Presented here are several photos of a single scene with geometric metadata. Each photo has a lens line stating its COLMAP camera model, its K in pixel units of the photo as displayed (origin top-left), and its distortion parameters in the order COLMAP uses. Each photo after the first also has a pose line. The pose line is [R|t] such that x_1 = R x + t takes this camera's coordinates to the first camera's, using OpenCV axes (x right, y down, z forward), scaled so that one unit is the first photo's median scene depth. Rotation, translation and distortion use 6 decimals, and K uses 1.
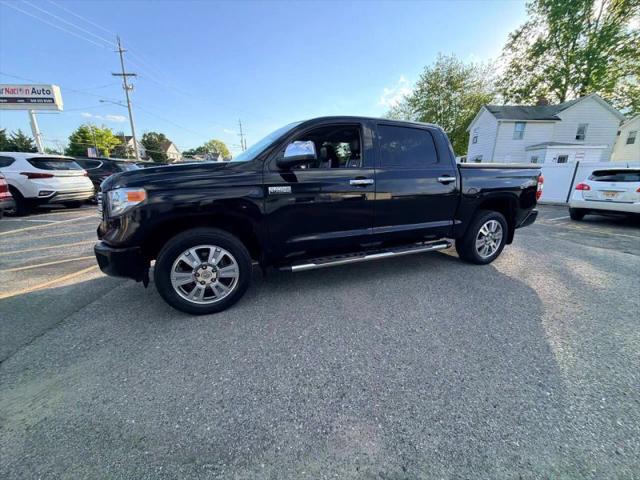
lens RADIAL K [[255.7, 0, 319.9], [0, 255.7, 237.8], [0, 0, 1]] dist [0.000260, 0.000043]
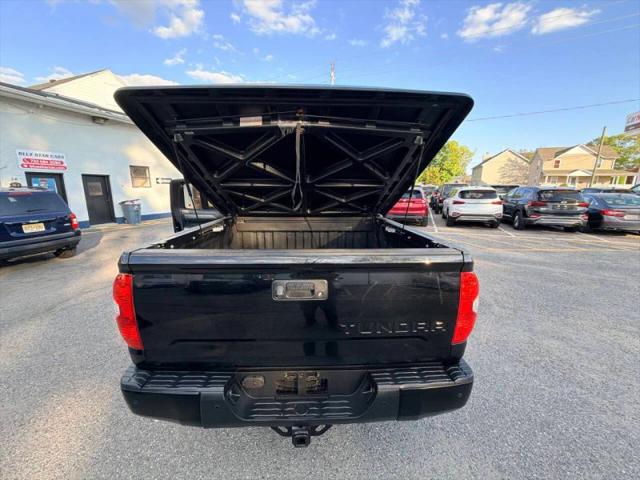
lens RADIAL K [[255.7, 0, 324.5], [0, 255.7, 246.5], [0, 0, 1]] dist [0.000260, 0.000043]
pose [[-0.350018, 0.203974, -0.914266, 1.127195], [-0.237393, 0.924829, 0.297215, -0.473038], [0.906163, 0.321071, -0.275285, 1.402822]]
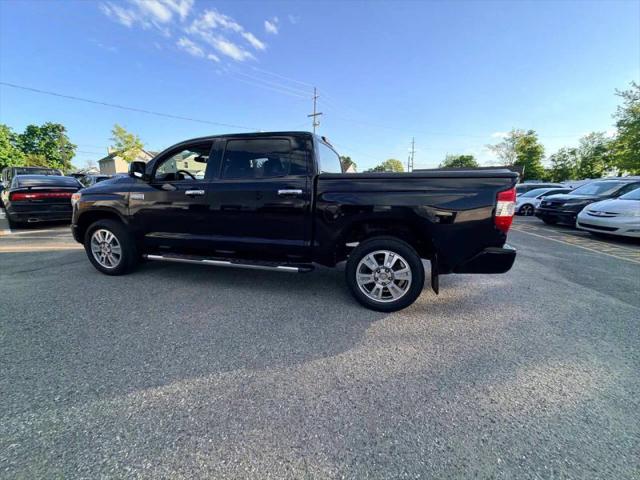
lens RADIAL K [[255.7, 0, 319.8], [0, 255.7, 237.6], [0, 0, 1]] dist [0.000260, 0.000043]
pose [[0.790016, 0.116960, -0.601826, 0.937446], [-0.155377, 0.987782, -0.011996, -0.066815], [0.593070, 0.102987, 0.798537, 0.315241]]
